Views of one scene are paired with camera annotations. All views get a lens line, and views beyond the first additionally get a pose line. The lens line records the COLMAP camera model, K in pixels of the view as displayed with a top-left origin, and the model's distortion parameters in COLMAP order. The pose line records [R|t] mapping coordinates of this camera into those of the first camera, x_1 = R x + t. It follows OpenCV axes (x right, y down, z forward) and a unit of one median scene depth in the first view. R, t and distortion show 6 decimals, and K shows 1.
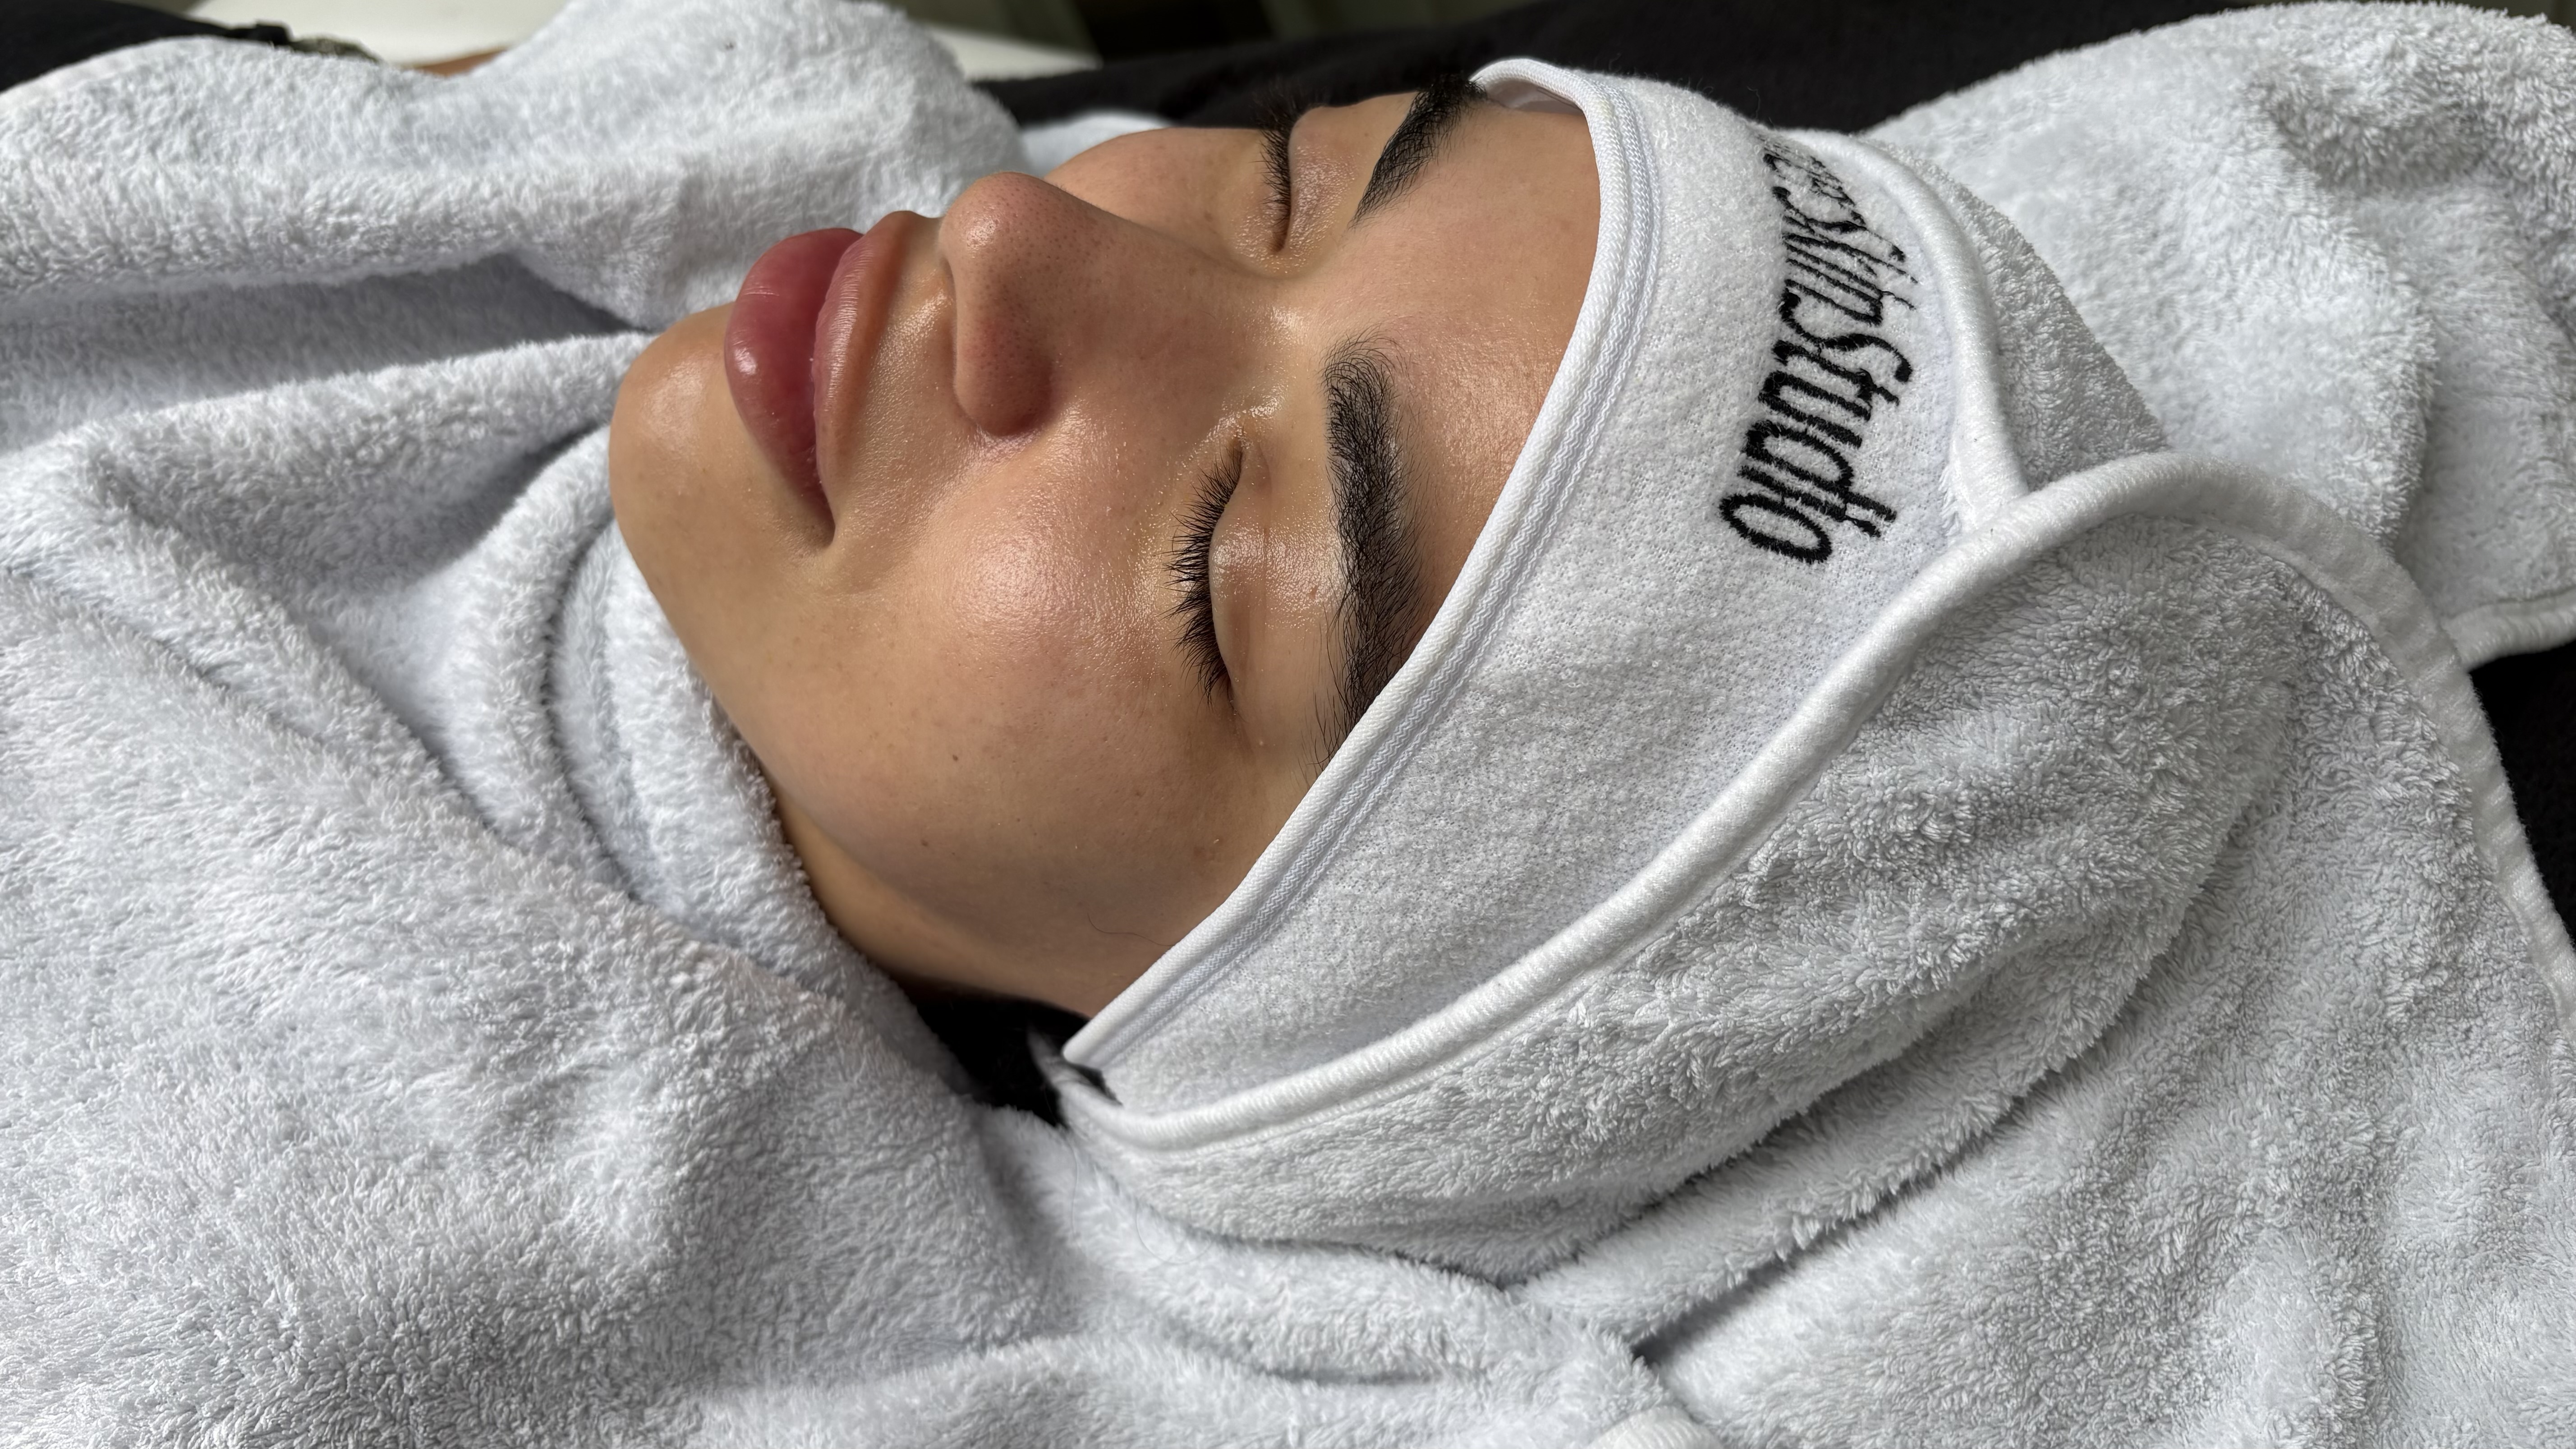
lens RADIAL K [[1984.6, 0, 1293.3], [0, 1984.6, 778.0], [0, 0, 1]] dist [0.047679, -0.083294]
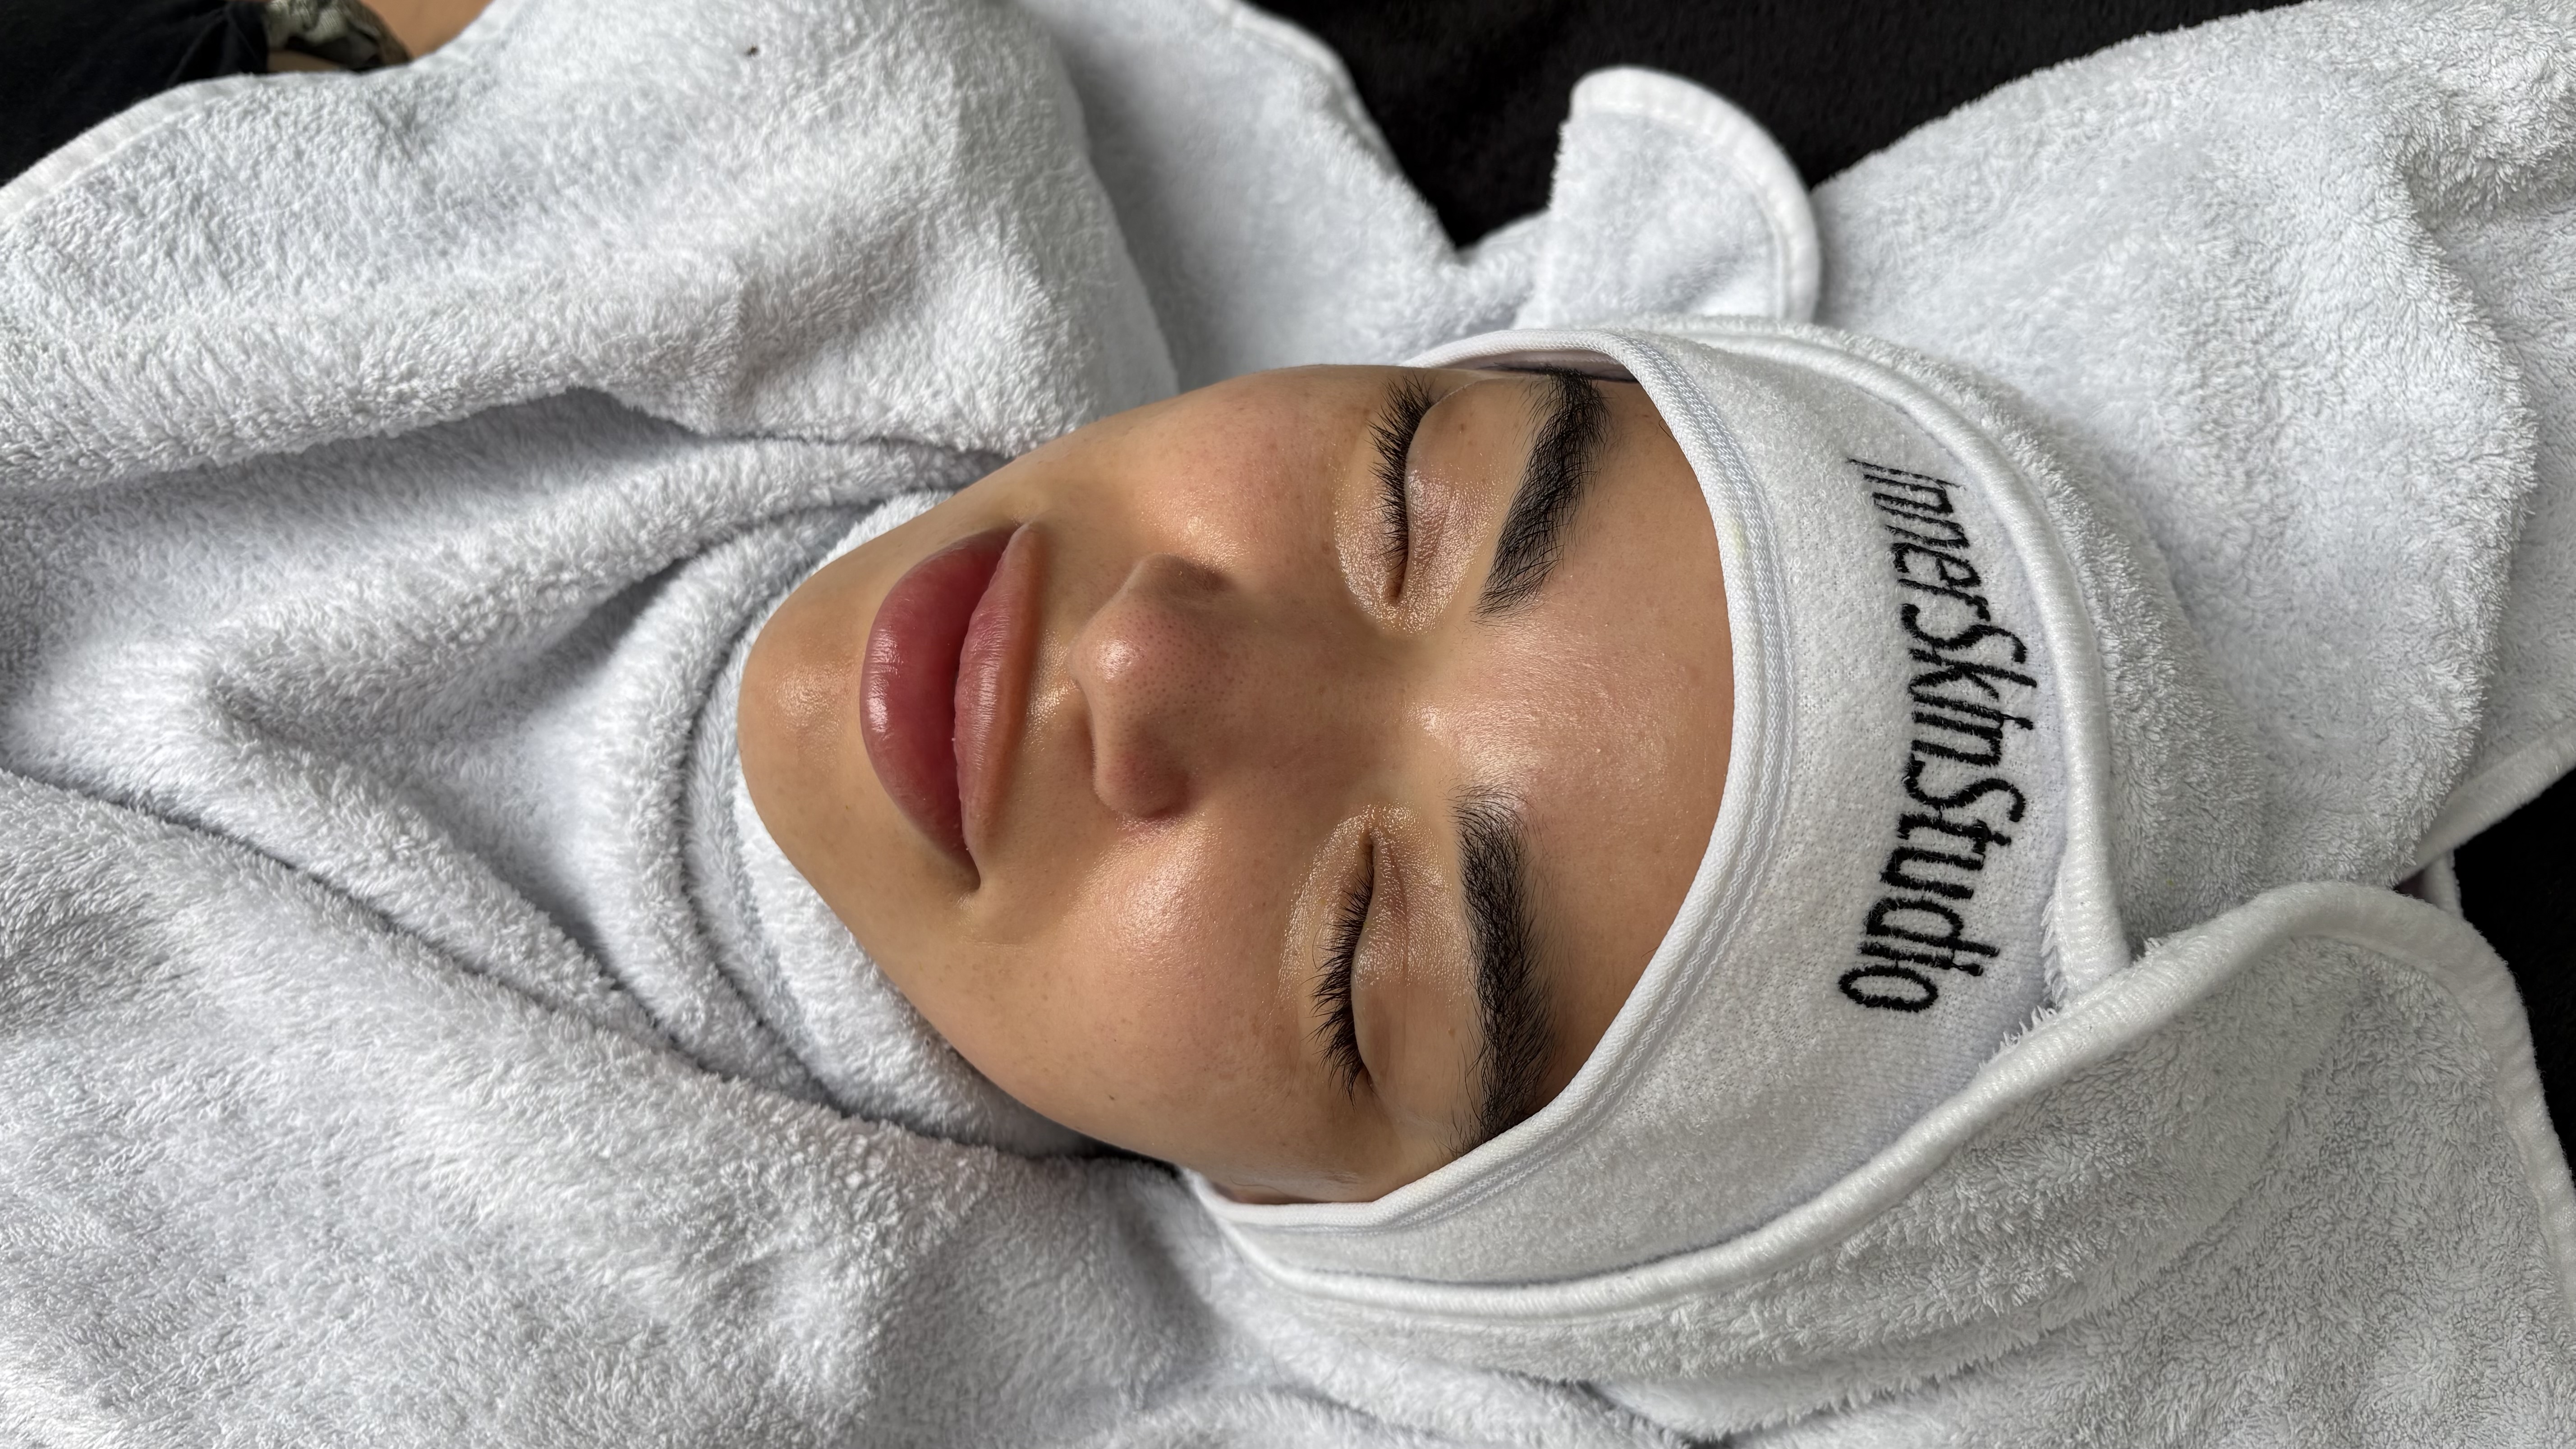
lens RADIAL K [[1992.0, 0, 1288.0], [0, 1992.0, 724.5], [0, 0, 1]] dist [0.041749, -0.074034]
pose [[0.999536, -0.030314, 0.002935, -0.059700], [0.027809, 0.947708, 0.317923, -0.462122], [-0.012419, -0.317694, 0.948112, 0.023794]]
